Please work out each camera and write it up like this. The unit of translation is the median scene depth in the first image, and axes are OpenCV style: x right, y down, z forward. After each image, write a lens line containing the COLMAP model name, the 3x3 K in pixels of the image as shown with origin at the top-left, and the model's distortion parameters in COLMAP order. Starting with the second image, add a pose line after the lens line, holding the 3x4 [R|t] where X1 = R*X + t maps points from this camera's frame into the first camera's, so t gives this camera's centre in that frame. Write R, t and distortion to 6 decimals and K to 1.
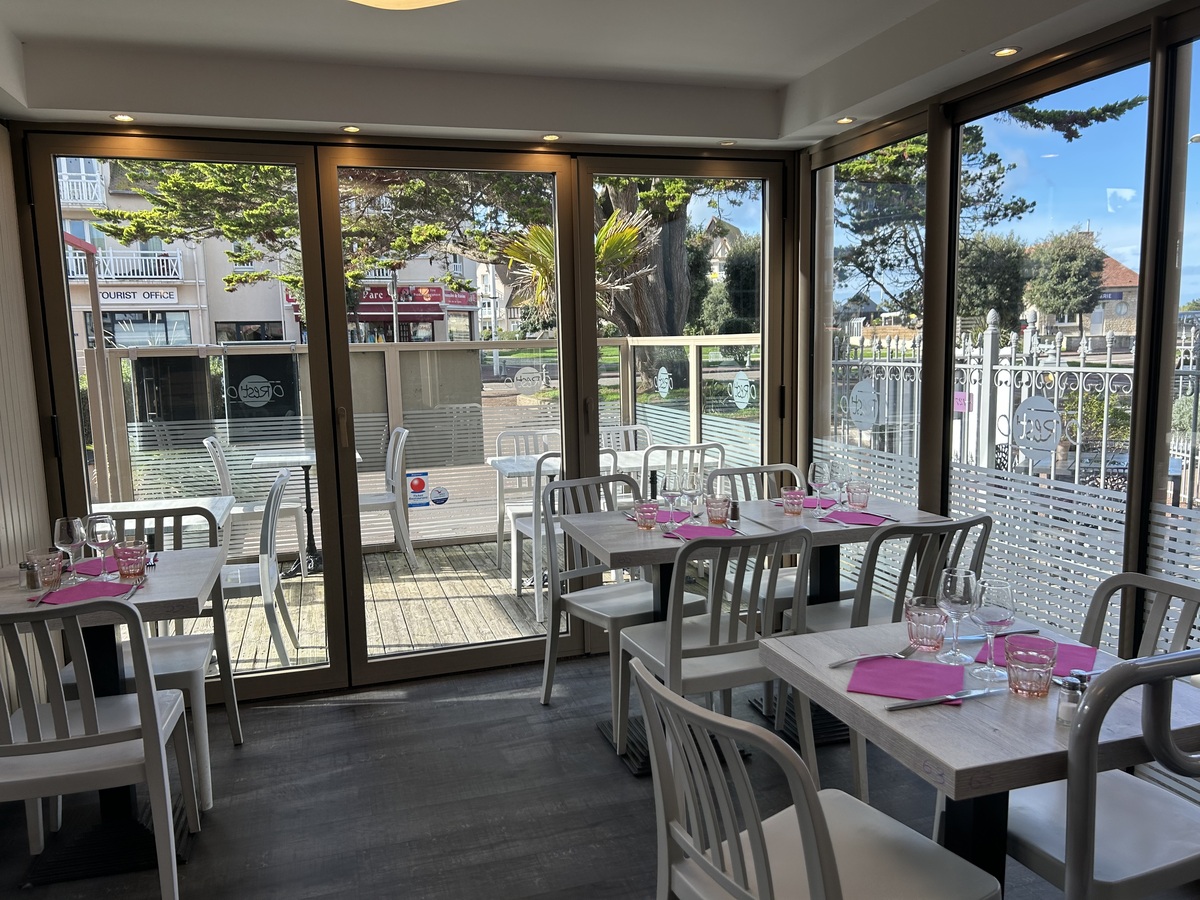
lens RADIAL K [[913.5, 0, 600.0], [0, 913.5, 450.0], [0, 0, 1]] dist [0.001689, 0.000582]
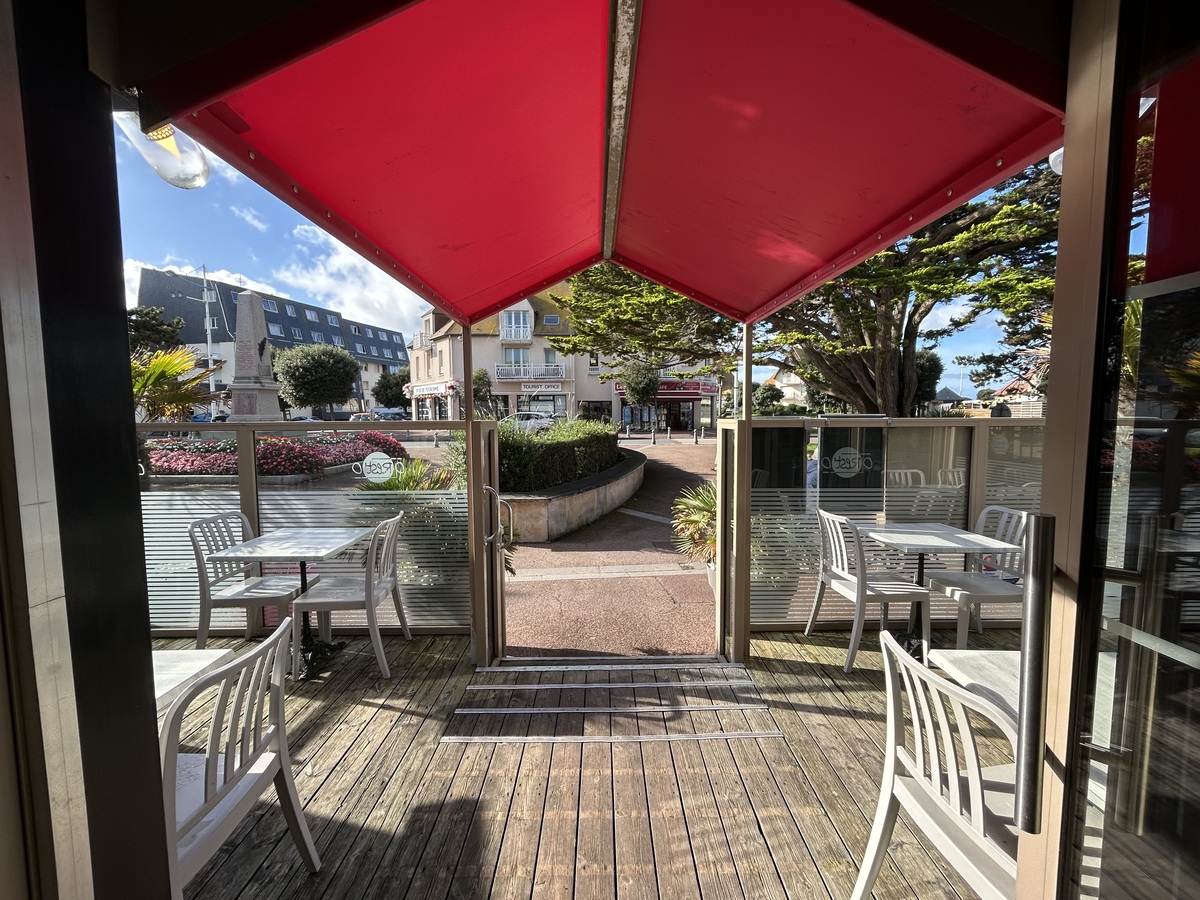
lens RADIAL K [[485.2, 0, 600.0], [0, 485.2, 450.0], [0, 0, 1]] dist [-0.002458, 0.000183]
pose [[0.954794, 0.038176, -0.294805, -0.086216], [-0.050437, 0.998145, -0.034096, -0.008174], [0.292957, 0.047424, 0.954949, 0.069952]]
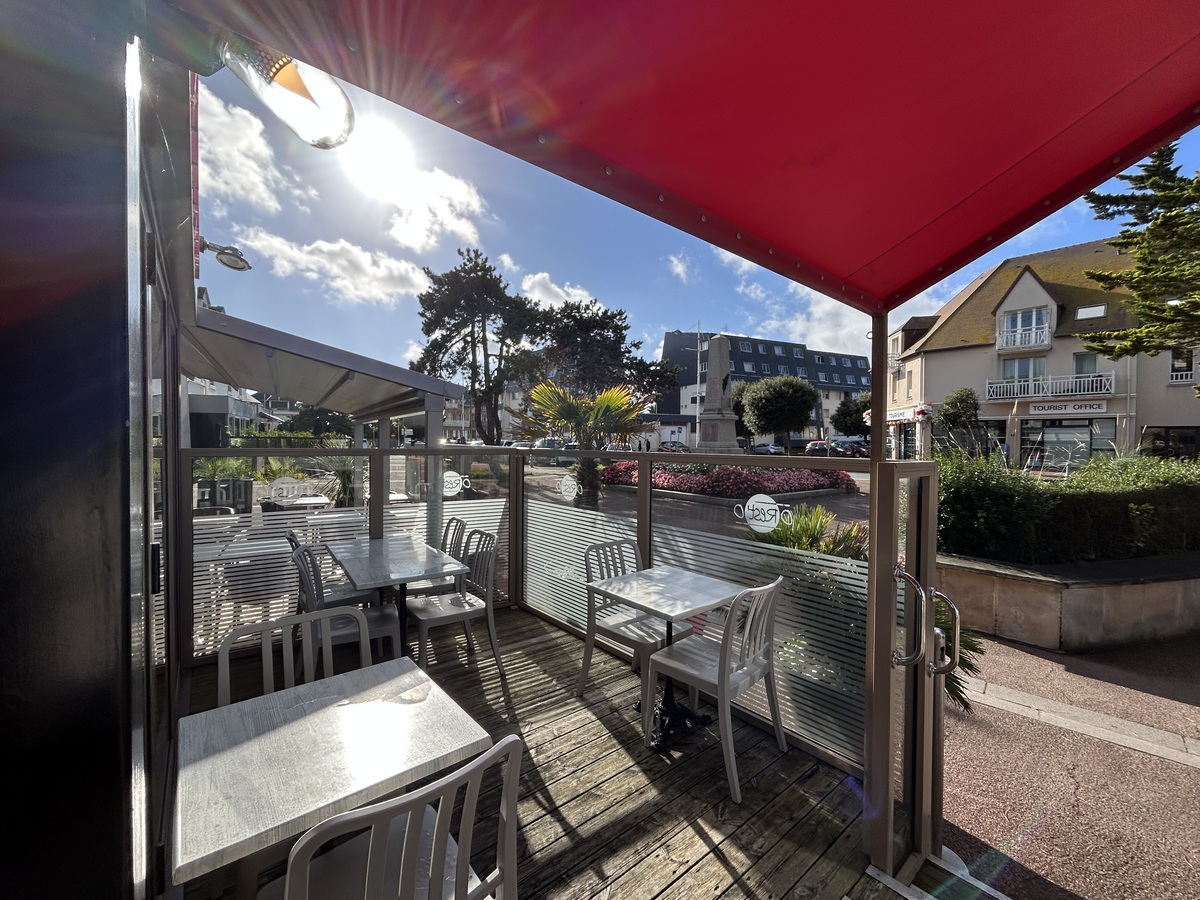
lens RADIAL K [[485.2, 0, 600.0], [0, 485.2, 450.0], [0, 0, 1]] dist [-0.002458, 0.000183]
pose [[0.373156, 0.042999, -0.926772, -0.092953], [-0.128622, 0.991677, -0.005778, -0.011076], [0.918810, 0.121359, 0.375581, 0.089187]]
